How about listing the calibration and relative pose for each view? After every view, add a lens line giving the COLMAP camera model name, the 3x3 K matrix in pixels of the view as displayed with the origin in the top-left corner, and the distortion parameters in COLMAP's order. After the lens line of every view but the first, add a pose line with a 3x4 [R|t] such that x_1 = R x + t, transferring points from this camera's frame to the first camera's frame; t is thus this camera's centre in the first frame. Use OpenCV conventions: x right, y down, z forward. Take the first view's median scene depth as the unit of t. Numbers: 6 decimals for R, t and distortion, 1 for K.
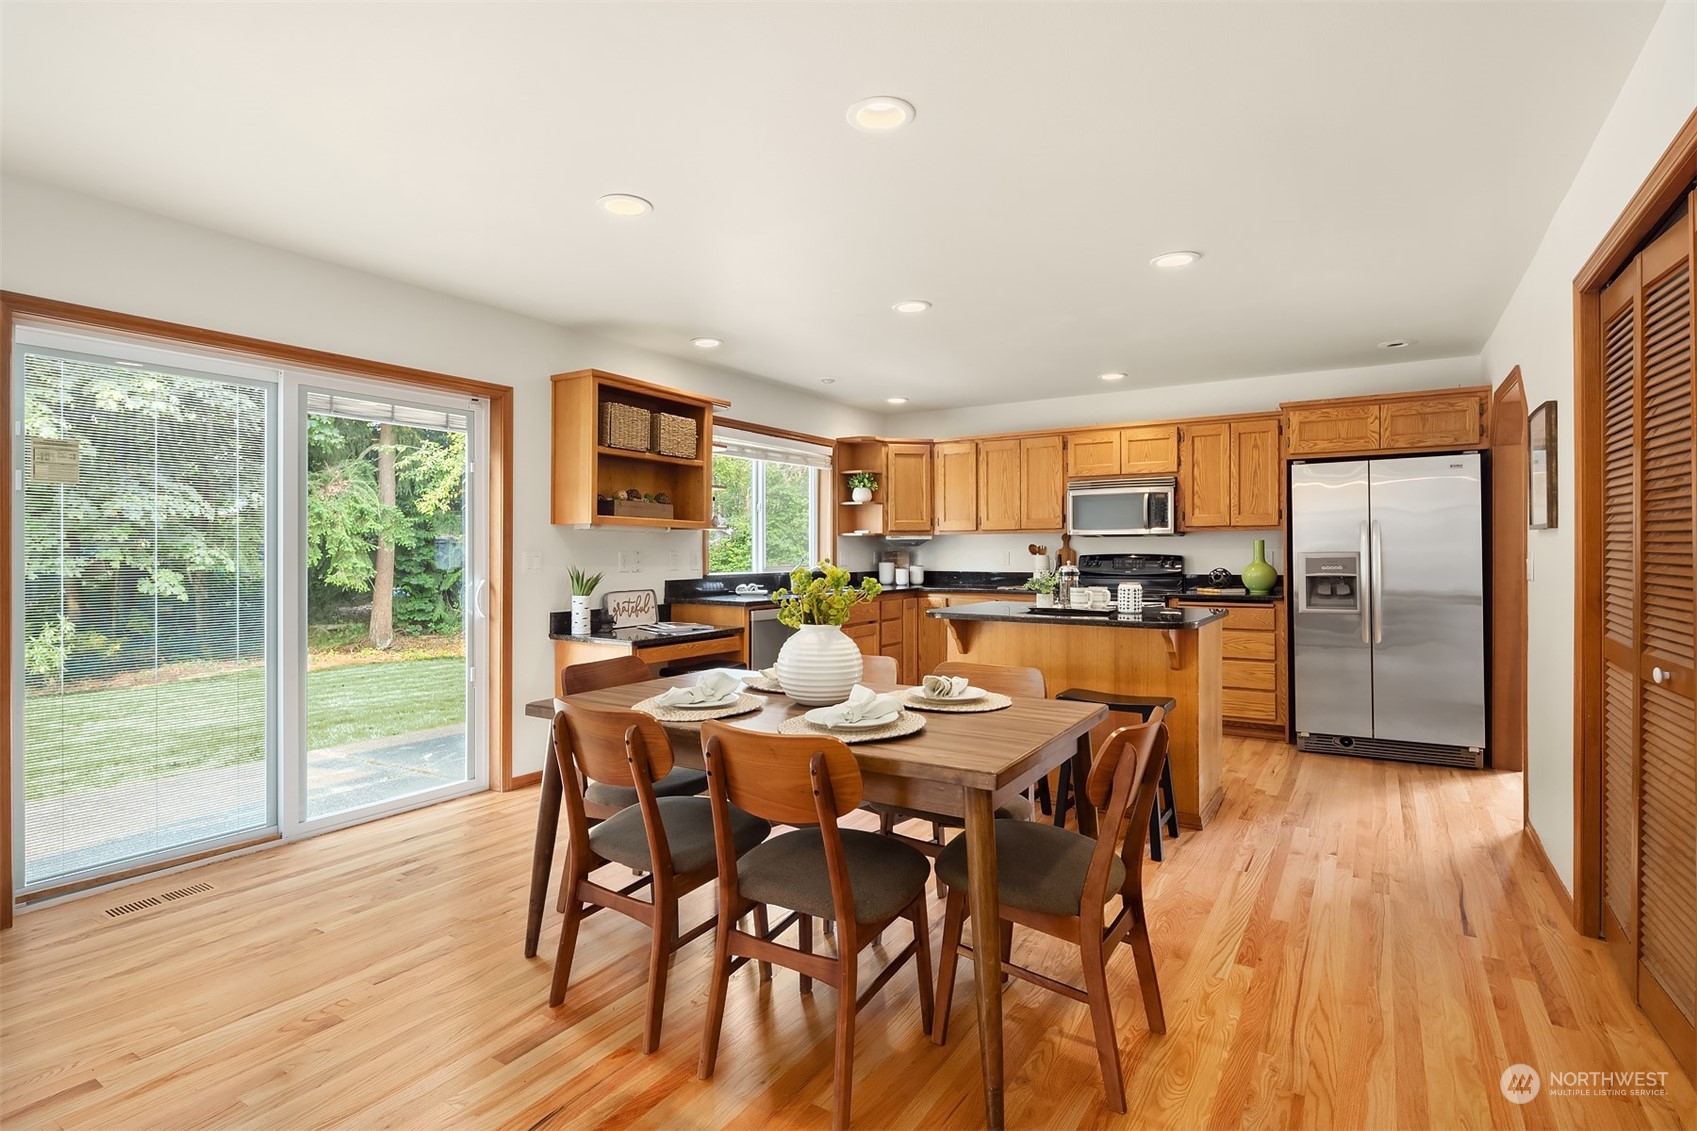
lens RADIAL K [[827.1, 0, 855.6], [0, 827.1, 558.8], [0, 0, 1]] dist [0.003411, -0.000129]
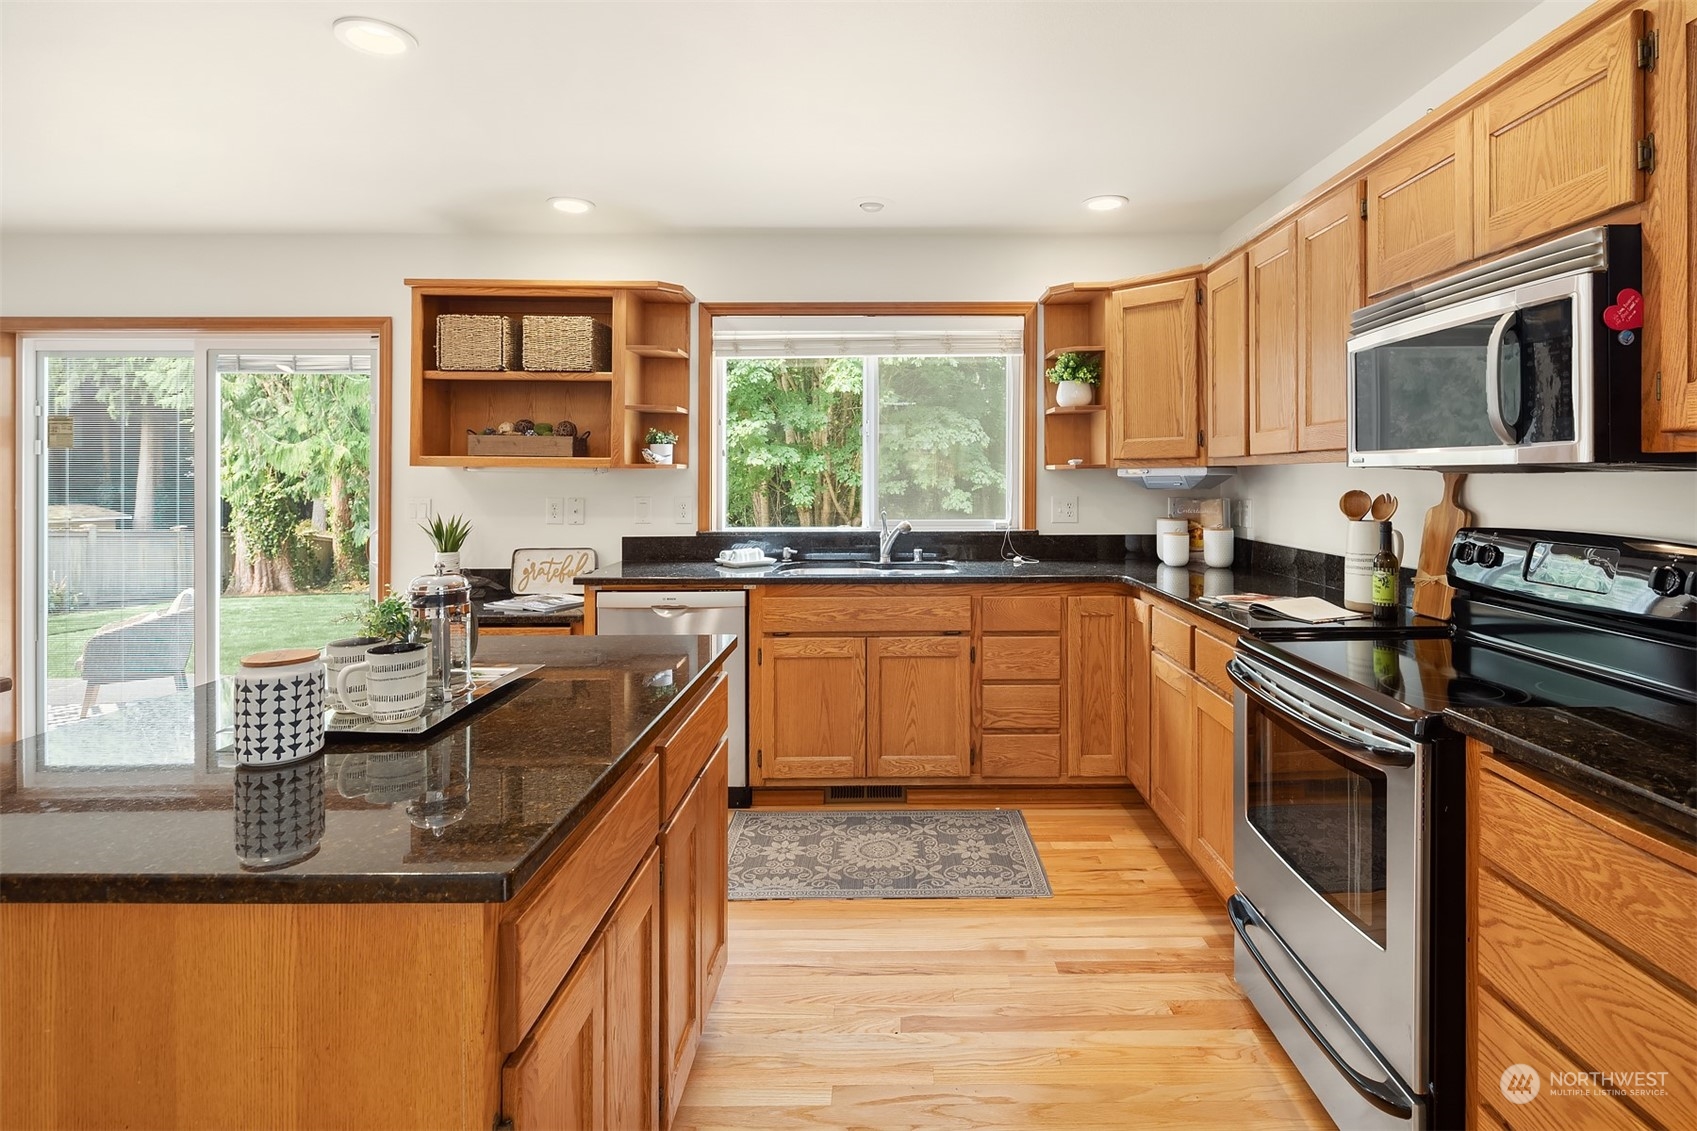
lens RADIAL K [[827.1, 0, 910.1], [0, 827.1, 466.5], [0, 0, 1]] dist [0.003411, -0.000129]
pose [[0.556643, -0.005947, -0.830730, 0.485117], [-0.002566, 0.999957, -0.008878, -0.028186], [0.830748, 0.007073, 0.556604, 0.723565]]
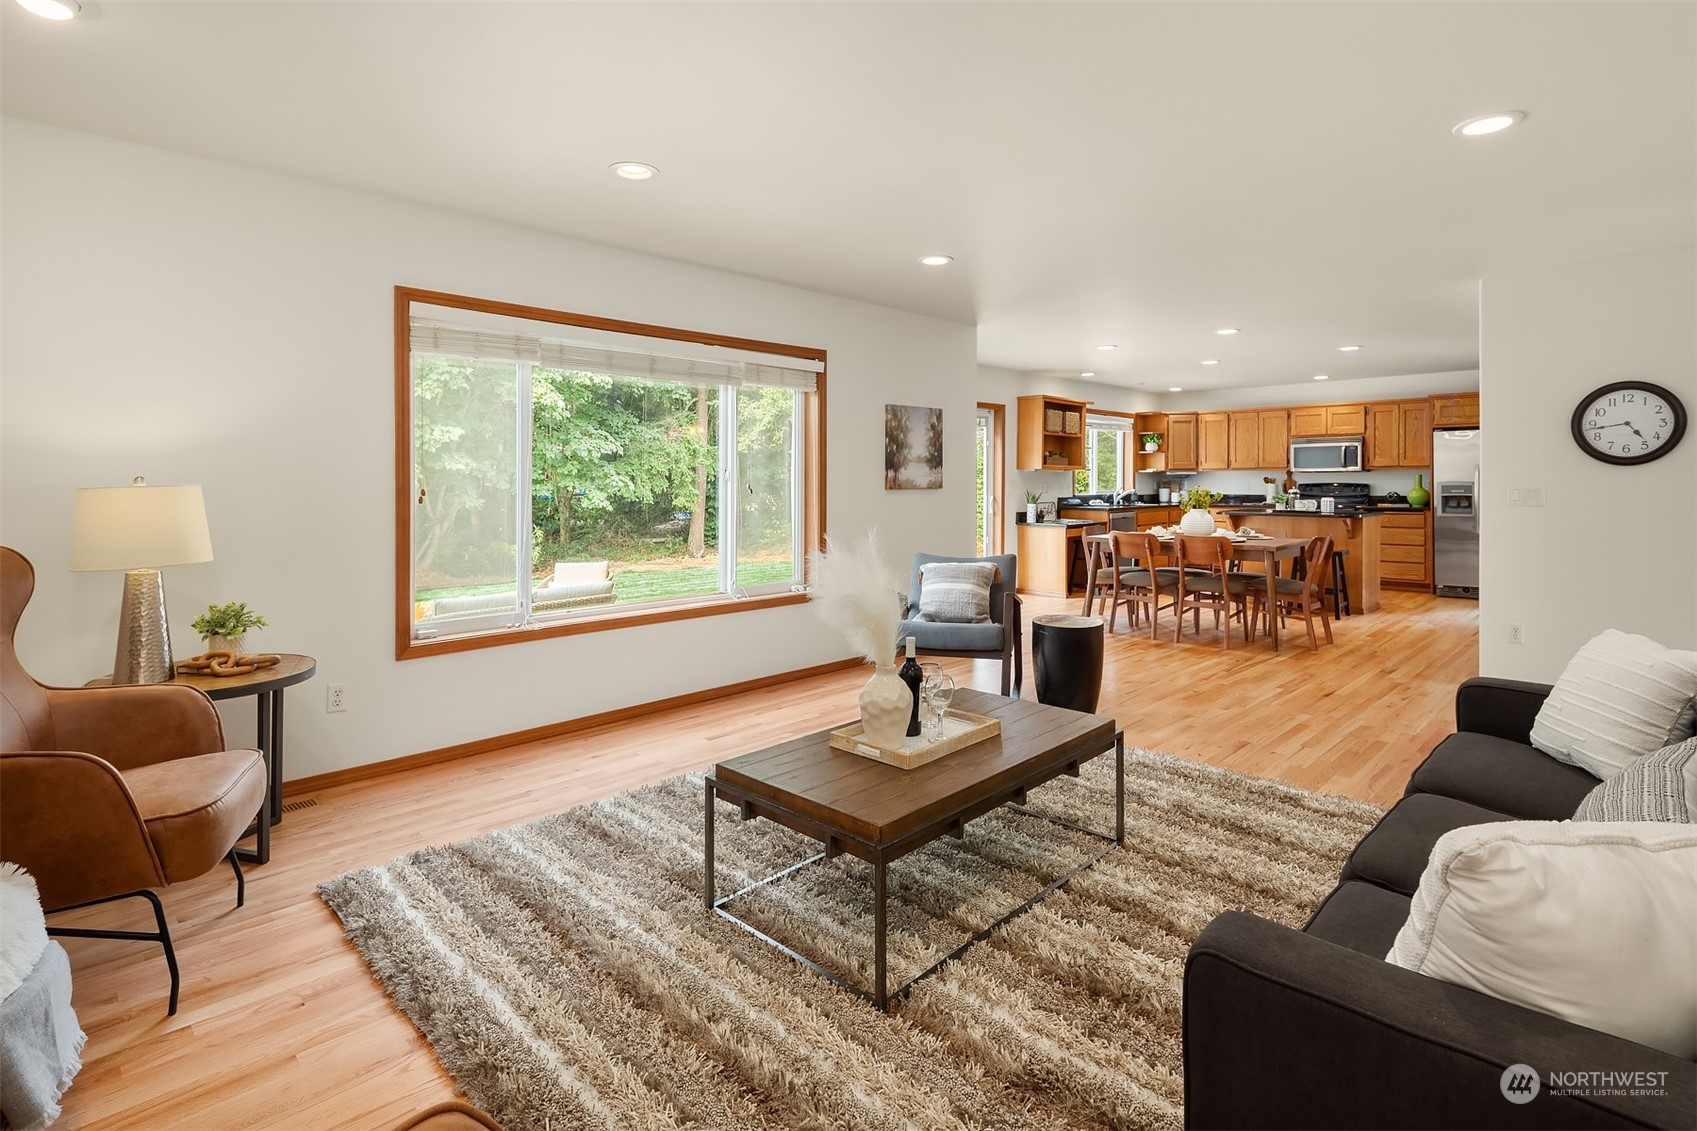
lens RADIAL K [[827.1, 0, 848.7], [0, 827.1, 496.1], [0, 0, 1]] dist [0.003411, -0.000129]
pose [[0.974401, 0.002582, -0.224800, -0.246057], [-0.000364, 0.999951, 0.009907, 0.004060], [0.224815, -0.009572, 0.974355, -0.858755]]
